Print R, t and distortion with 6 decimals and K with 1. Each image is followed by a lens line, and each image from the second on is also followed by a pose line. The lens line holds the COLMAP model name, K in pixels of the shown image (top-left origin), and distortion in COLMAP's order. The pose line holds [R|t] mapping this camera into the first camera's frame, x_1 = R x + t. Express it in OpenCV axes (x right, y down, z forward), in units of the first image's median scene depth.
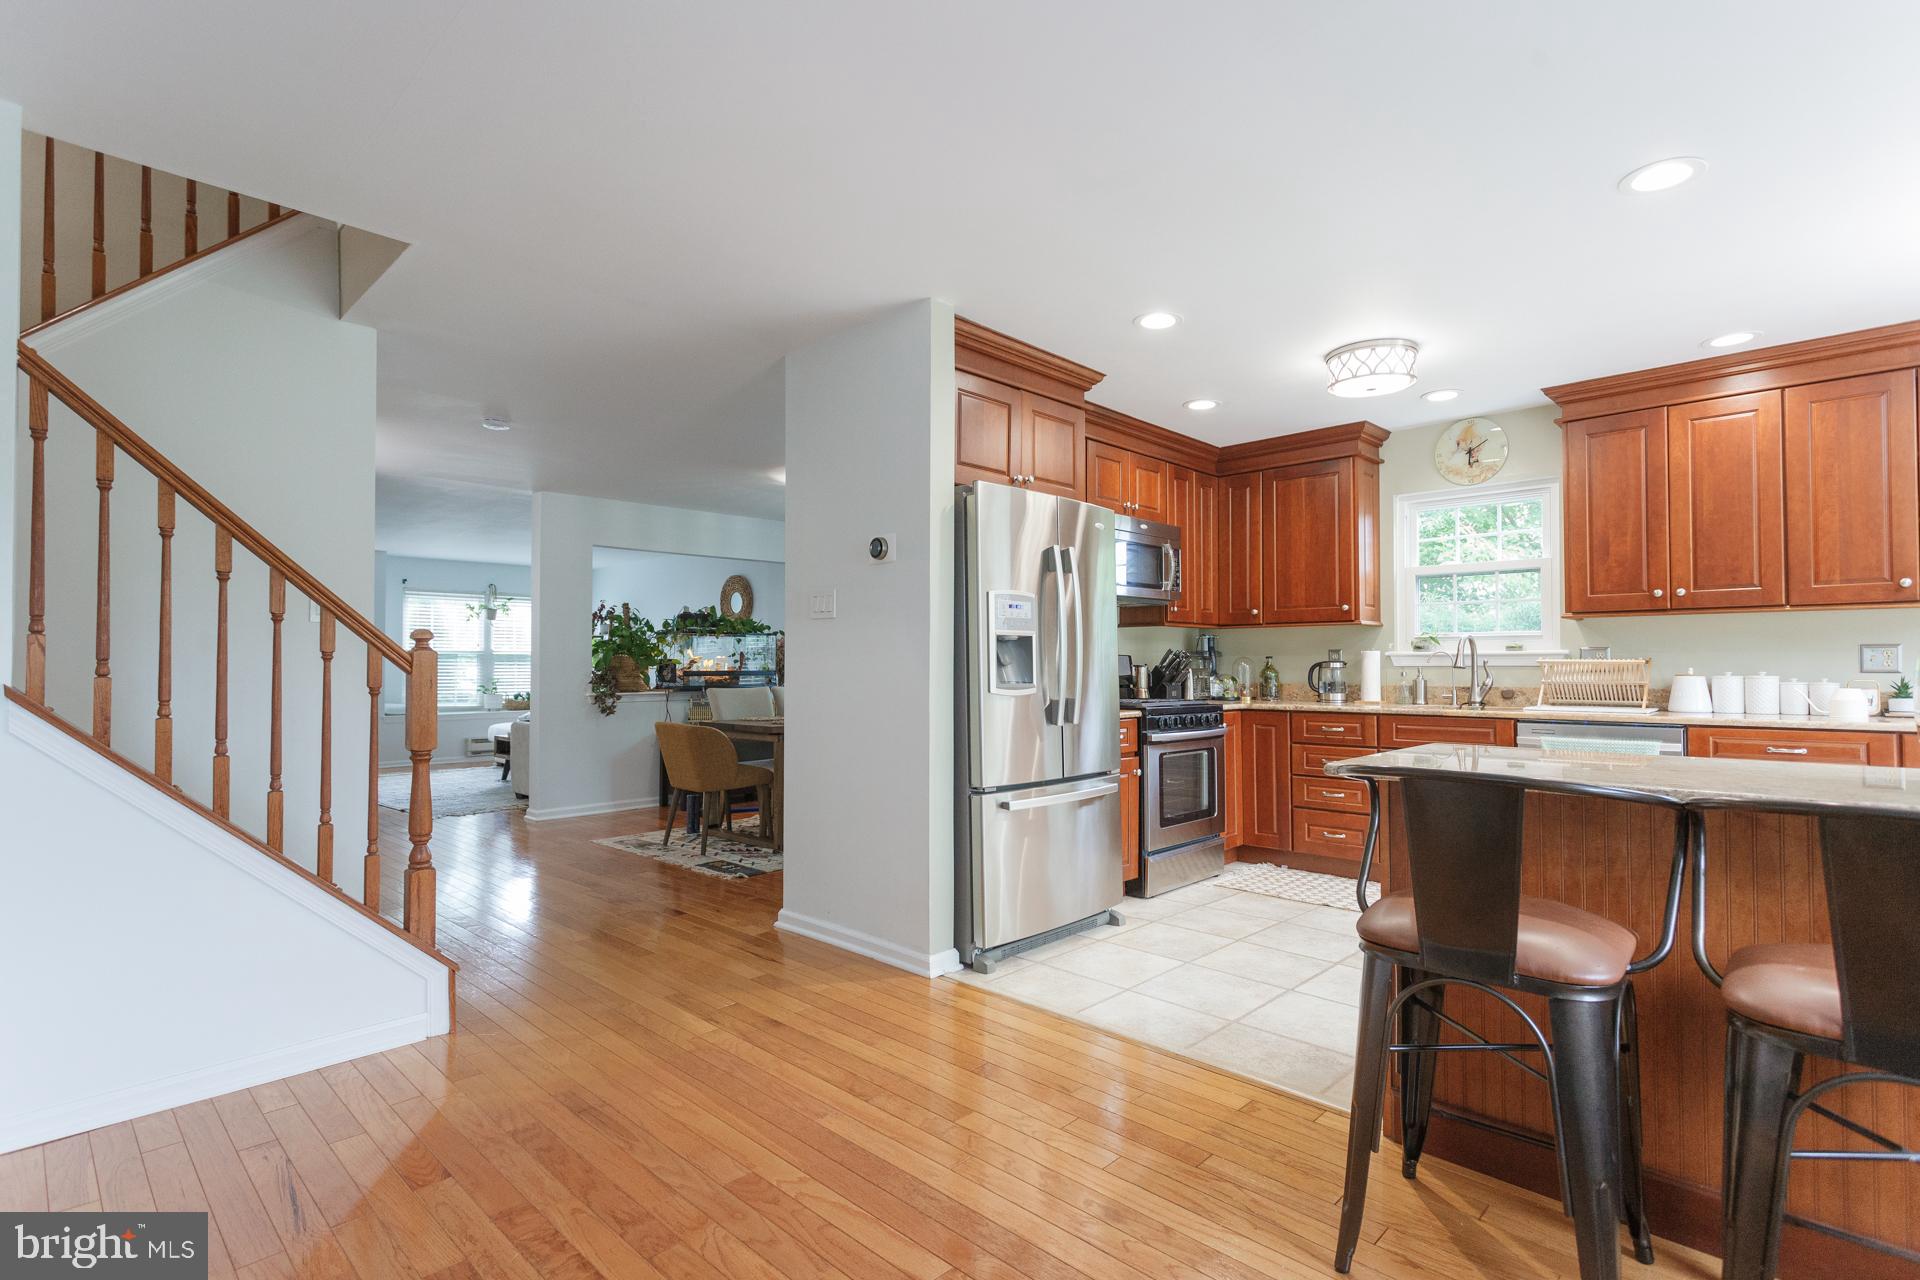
lens RADIAL K [[921.8, 0, 952.7], [0, 921.8, 646.5], [0, 0, 1]] dist [-0.000553, 0.007007]
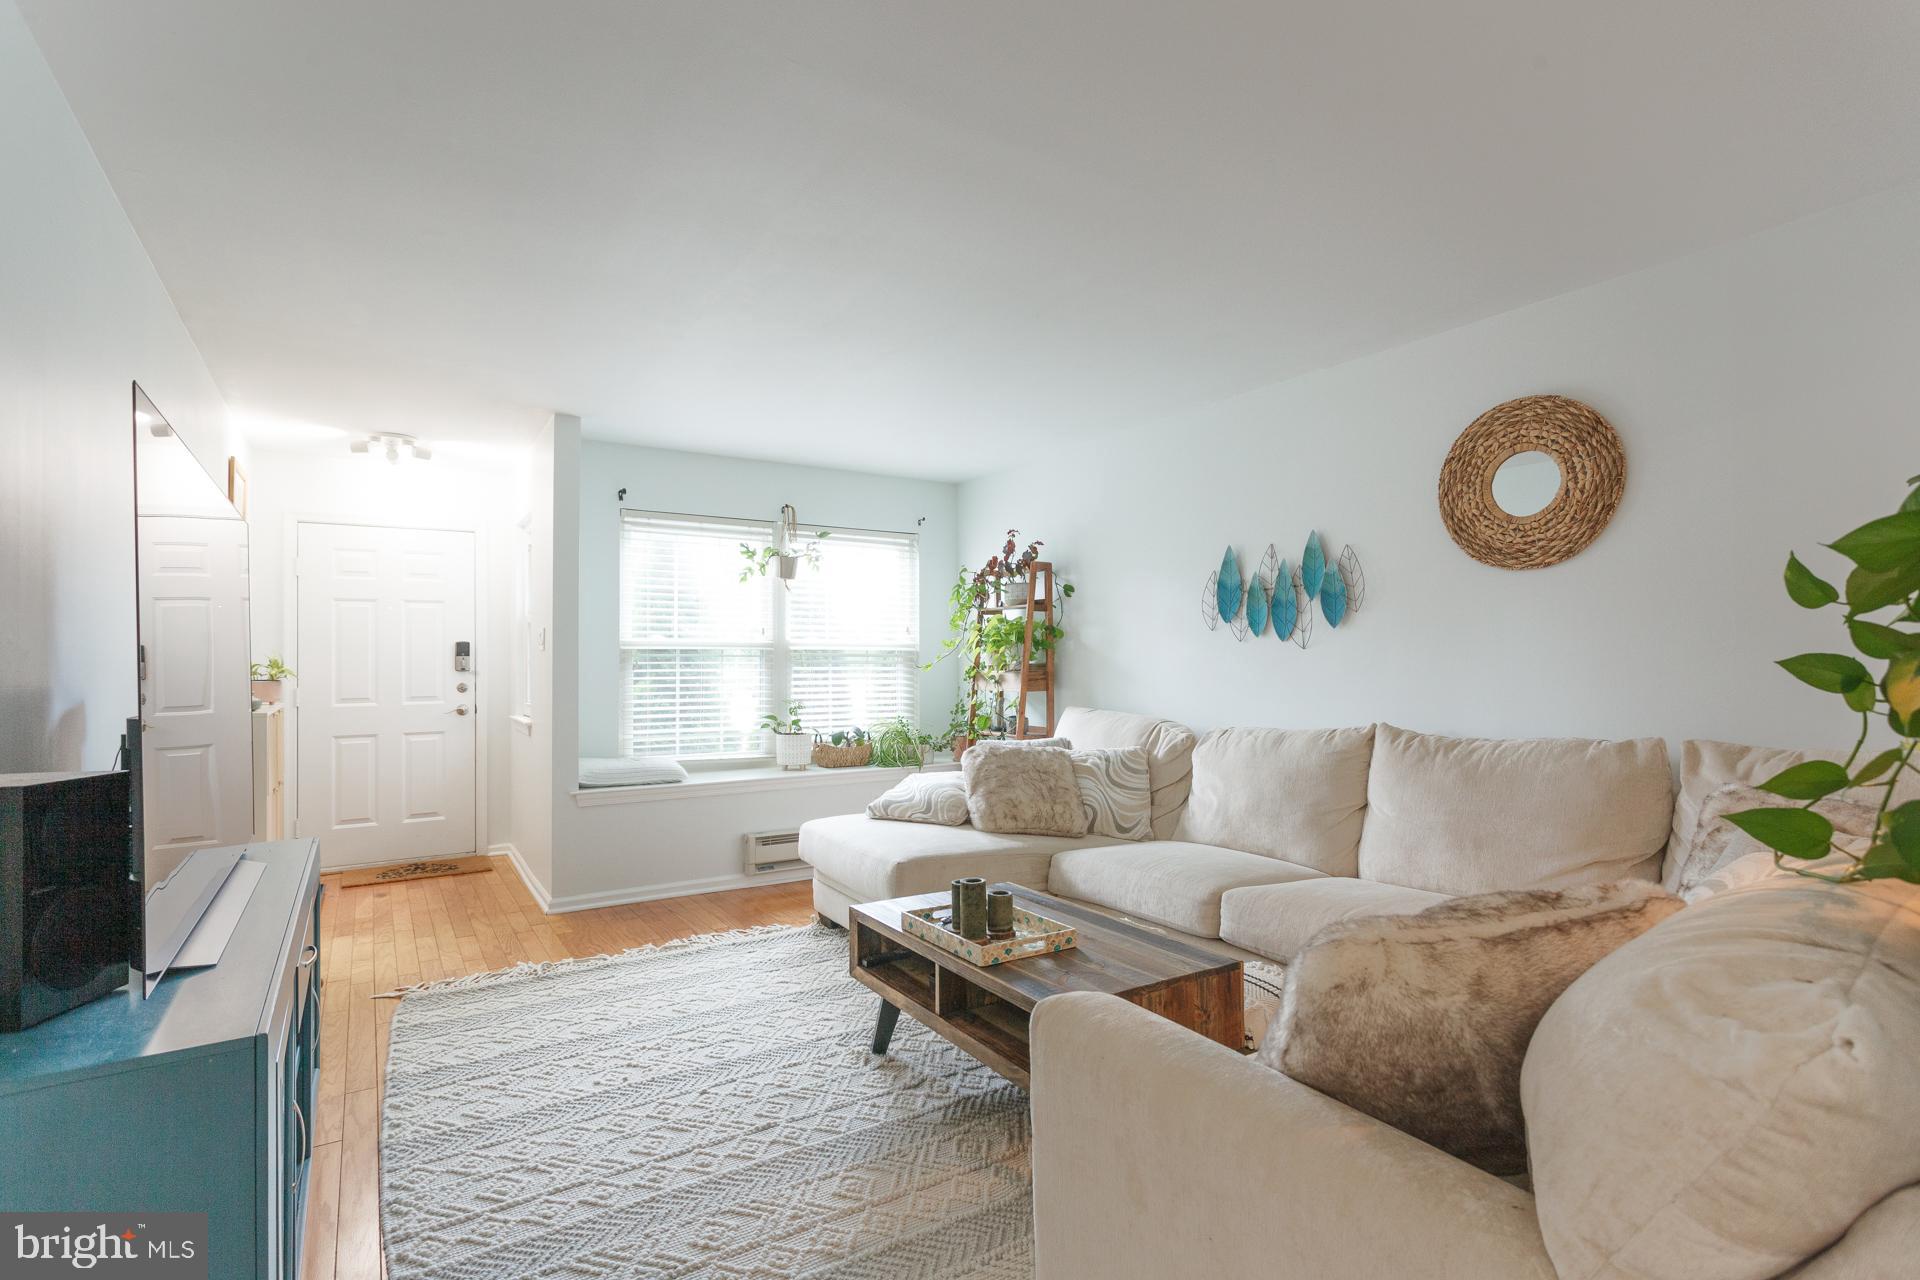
lens RADIAL K [[921.8, 0, 952.7], [0, 921.8, 646.5], [0, 0, 1]] dist [-0.000553, 0.007007]
pose [[0.972648, -0.007732, -0.232153, -0.457004], [0.008449, 0.999962, 0.002096, 0.009069], [0.232128, -0.004000, 0.972677, 0.826622]]
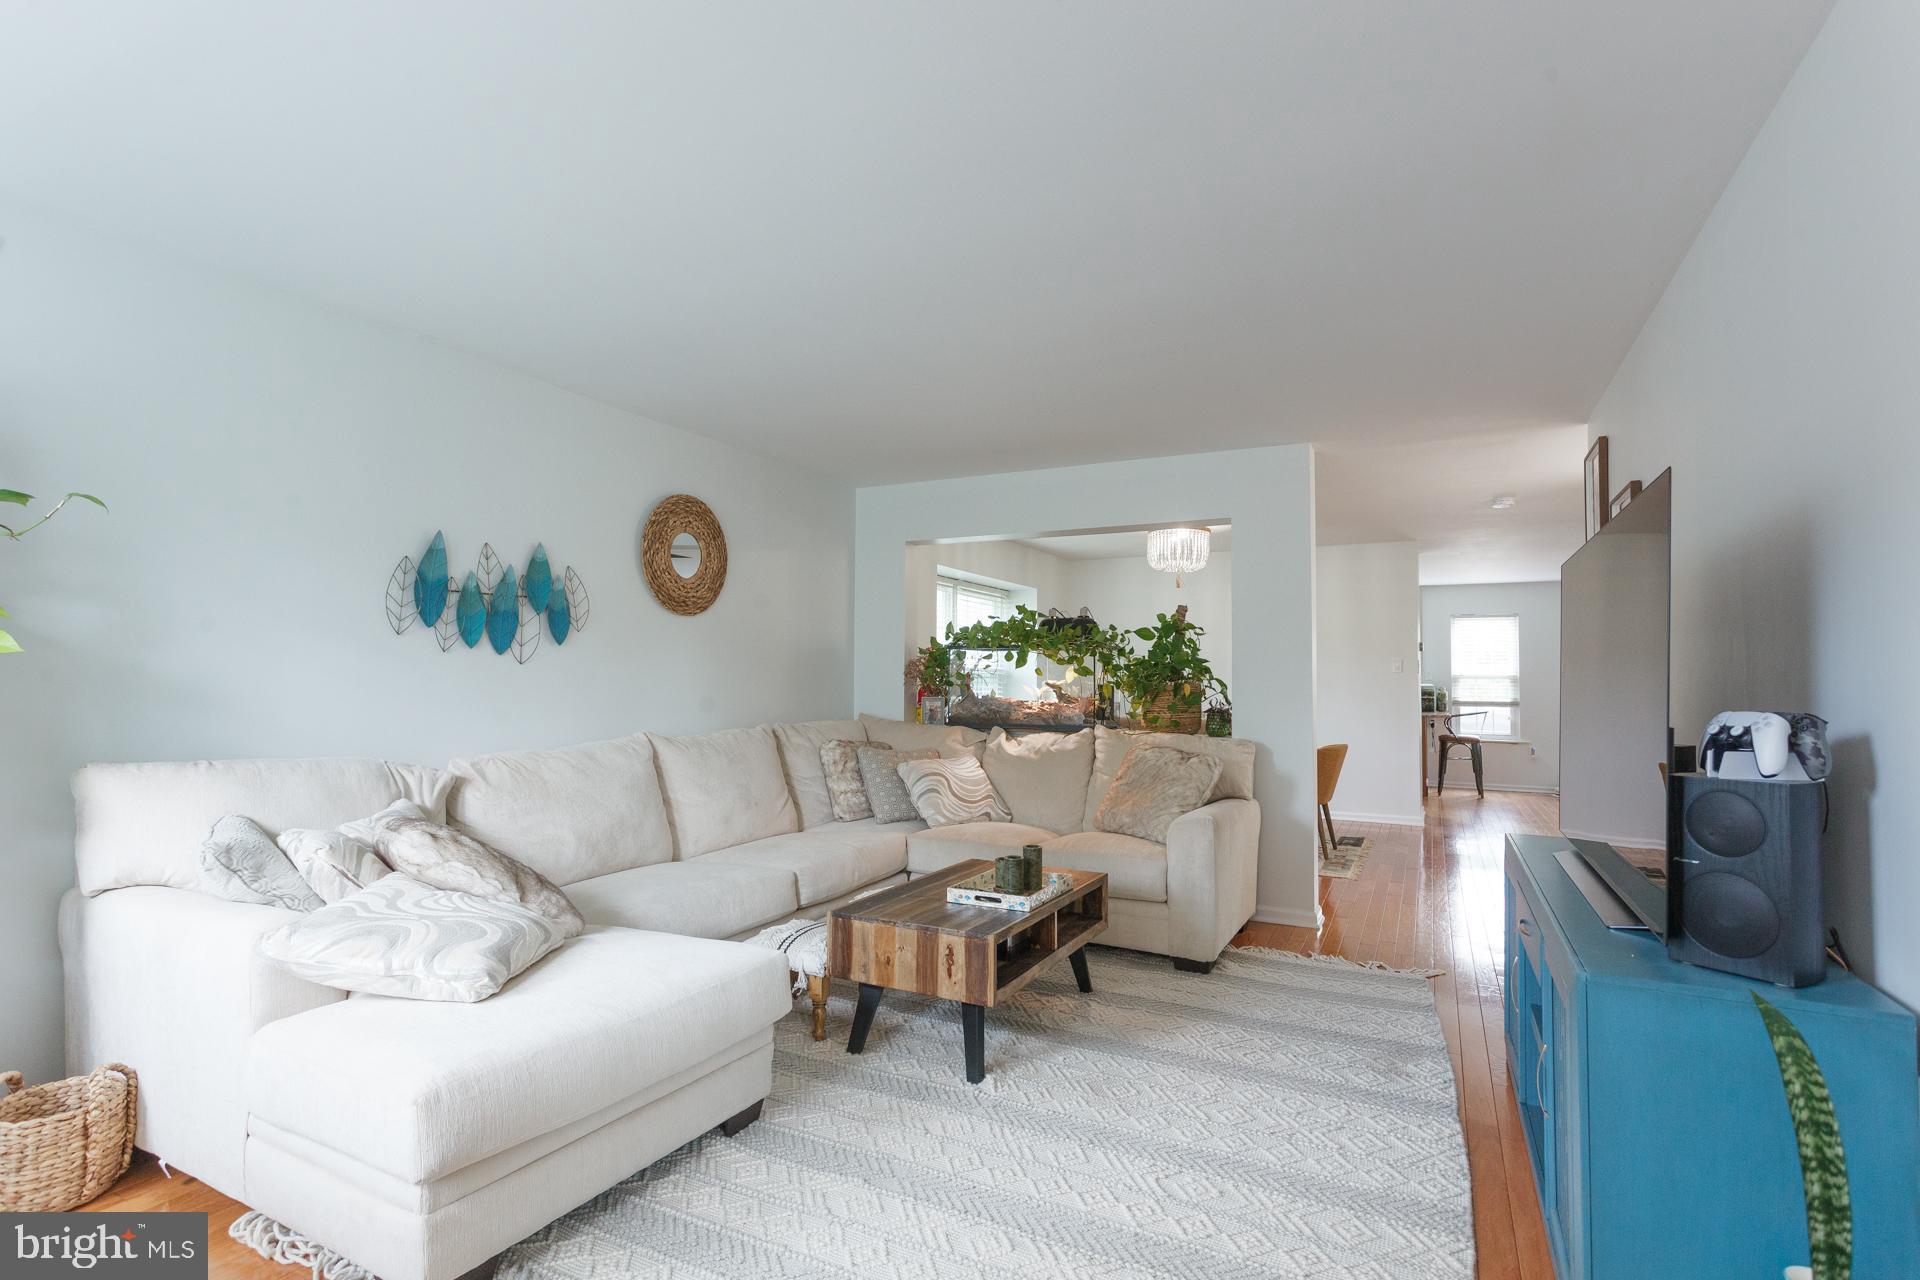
lens RADIAL K [[921.8, 0, 952.7], [0, 921.8, 646.5], [0, 0, 1]] dist [-0.000553, 0.007007]
pose [[-0.284820, 0.031512, 0.958063, -0.872673], [-0.029886, 0.998682, -0.041733, 0.016727], [-0.958115, -0.040519, -0.283503, 1.246025]]
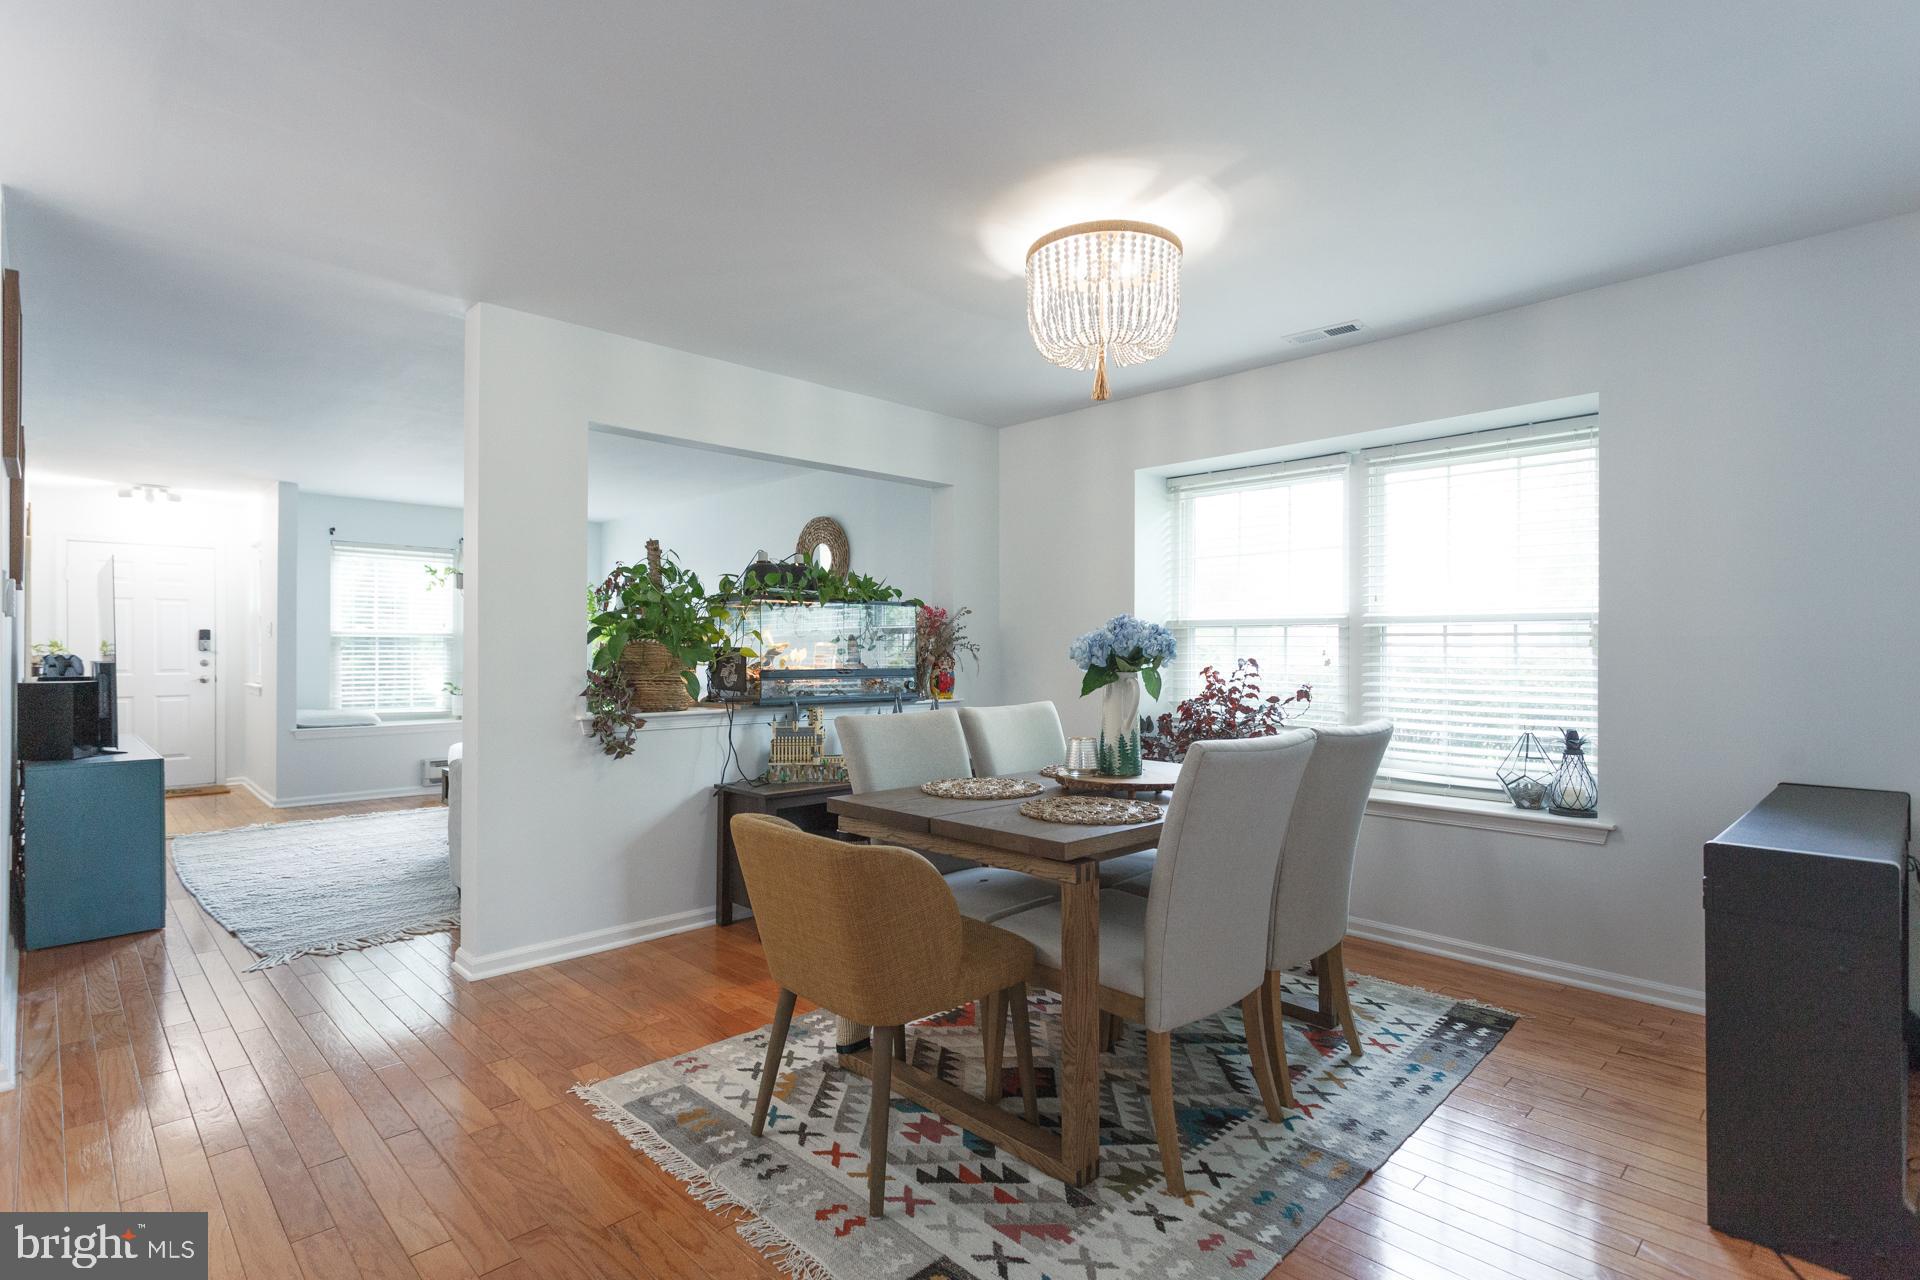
lens RADIAL K [[921.8, 0, 952.7], [0, 921.8, 646.5], [0, 0, 1]] dist [-0.000553, 0.007007]
pose [[0.999696, 0.003329, -0.024428, -0.163871], [-0.002970, 0.999888, 0.014700, 0.004805], [0.024474, -0.014623, 0.999594, 0.458760]]
